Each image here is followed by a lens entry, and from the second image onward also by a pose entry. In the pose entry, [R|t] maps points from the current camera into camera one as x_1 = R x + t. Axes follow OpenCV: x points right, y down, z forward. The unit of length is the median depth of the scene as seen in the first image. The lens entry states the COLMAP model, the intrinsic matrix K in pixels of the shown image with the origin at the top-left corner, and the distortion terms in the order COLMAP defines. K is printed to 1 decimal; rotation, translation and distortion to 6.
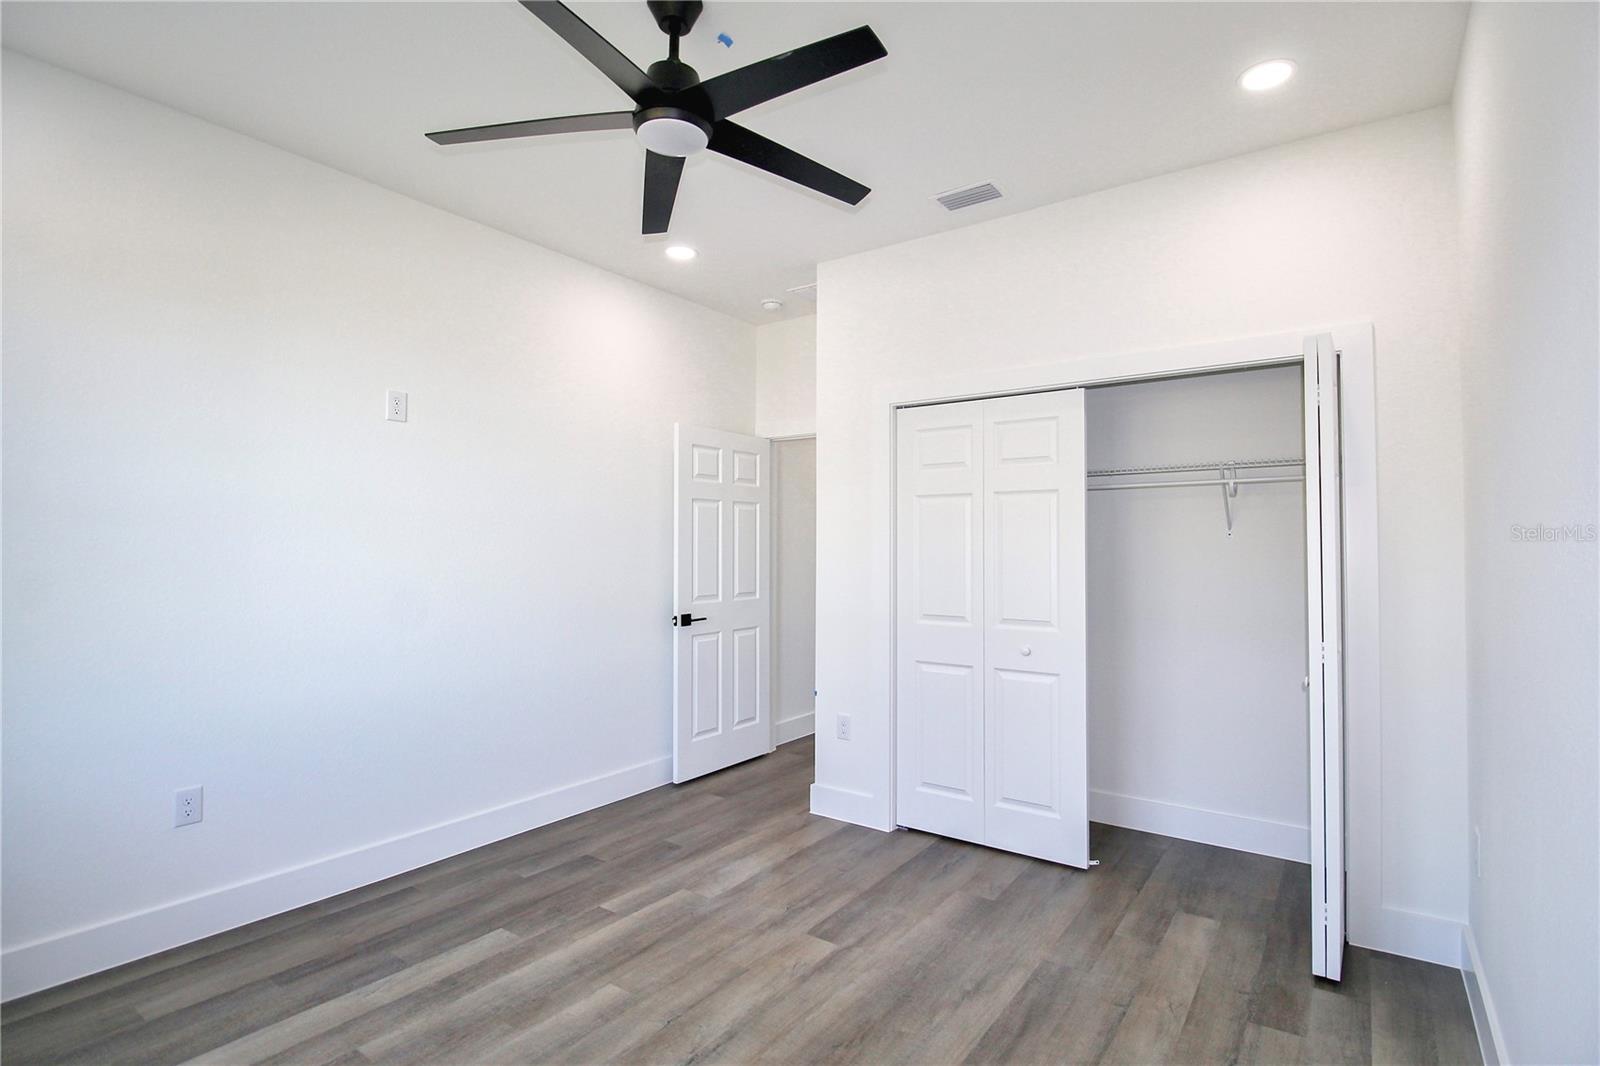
lens RADIAL K [[753.3, 0, 800.0], [0, 753.3, 533.0], [0, 0, 1]] dist [0.000606, -0.014161]
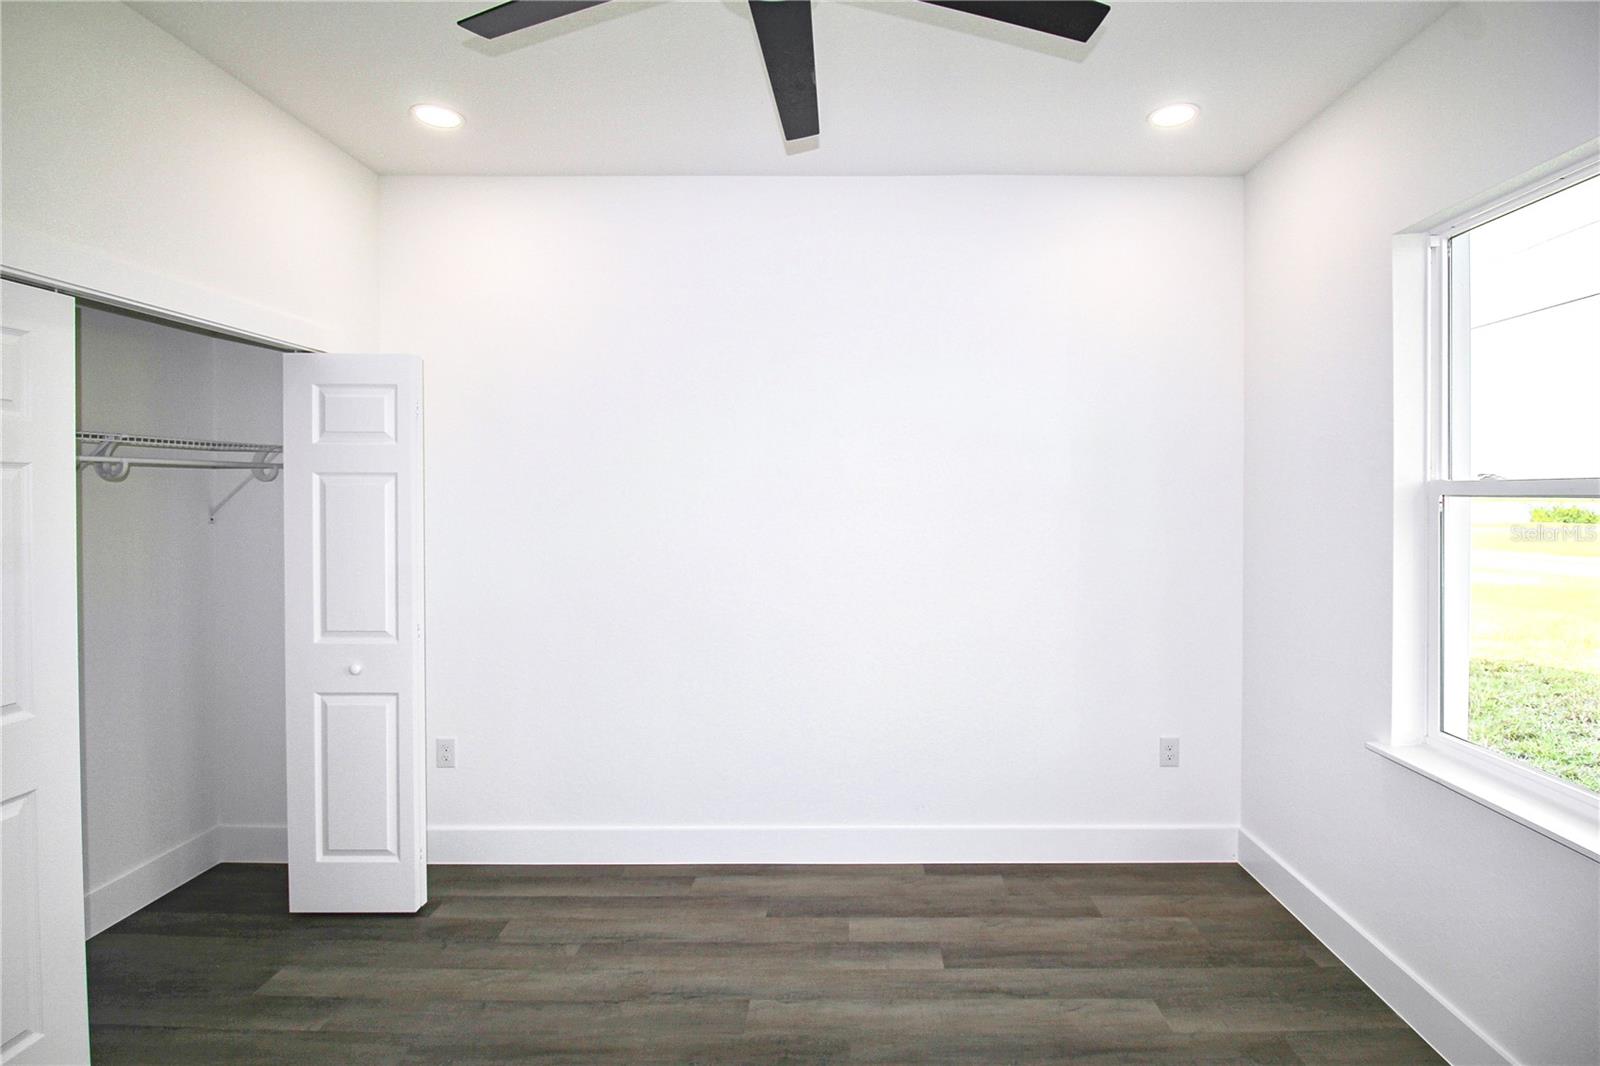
lens RADIAL K [[771.6, 0, 843.2], [0, 771.6, 498.9], [0, 0, 1]] dist [0.001211, -0.012068]
pose [[-0.587158, -0.005154, 0.809456, -0.474205], [-0.015381, 0.999870, -0.004790, -0.037199], [-0.809326, -0.015262, -0.587161, 0.842848]]
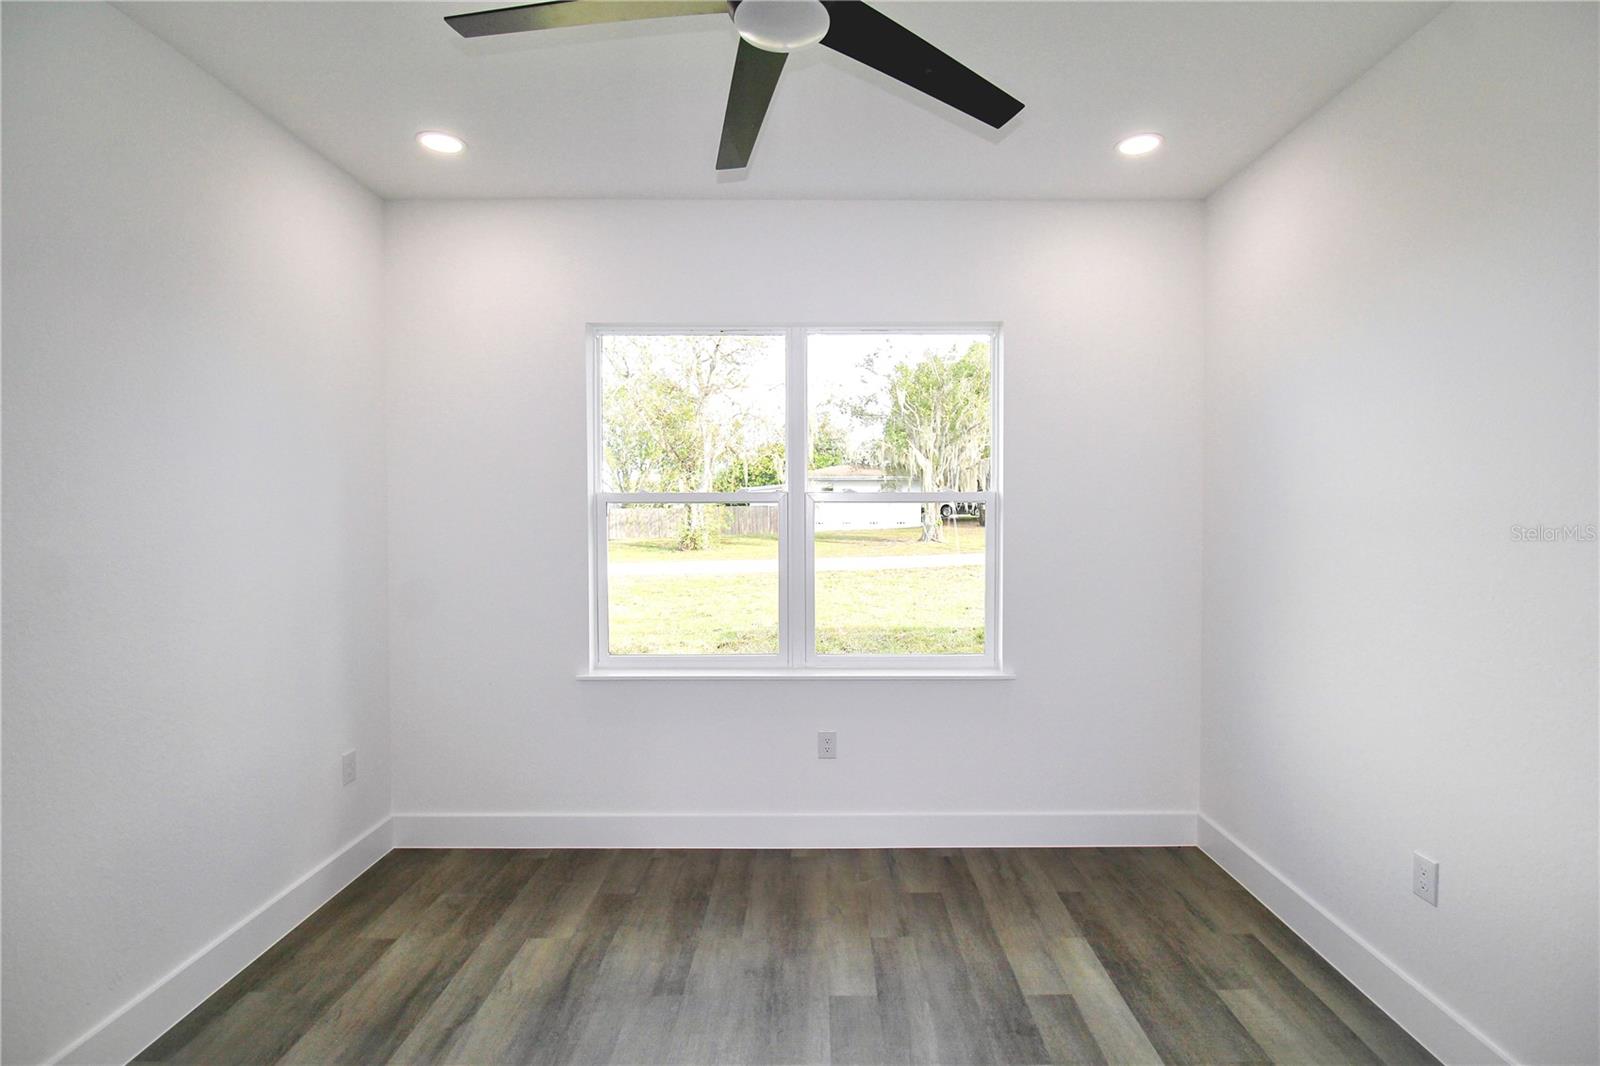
lens RADIAL K [[753.3, 0, 800.0], [0, 753.3, 533.0], [0, 0, 1]] dist [0.000606, -0.014161]
pose [[-0.811345, 0.021902, -0.584157, 0.132095], [0.020520, 0.999749, 0.008984, -0.015400], [0.584207, -0.004698, -0.811591, 1.000483]]
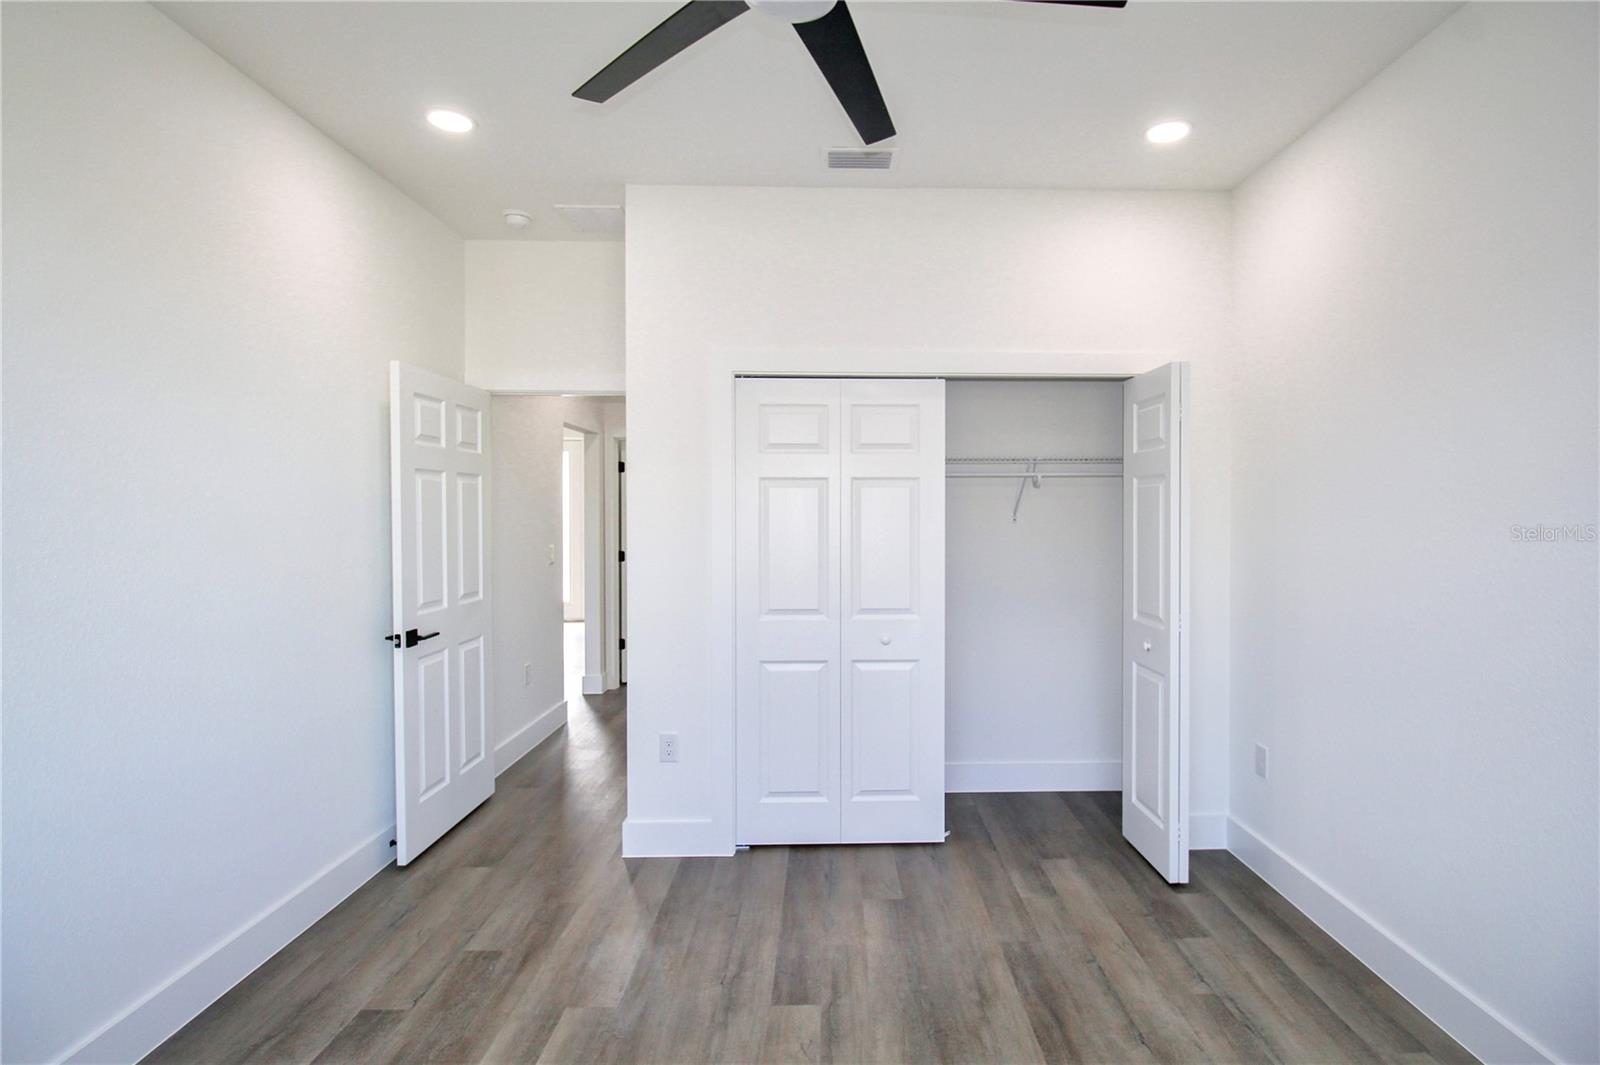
lens RADIAL K [[771.5, 0, 838.3], [0, 771.5, 529.8], [0, 0, 1]] dist [0.001601, -0.016392]
pose [[0.799975, -0.014768, 0.599852, -0.364586], [-0.008942, 0.999293, 0.036527, -0.024796], [-0.599967, -0.034584, 0.799277, 0.238095]]
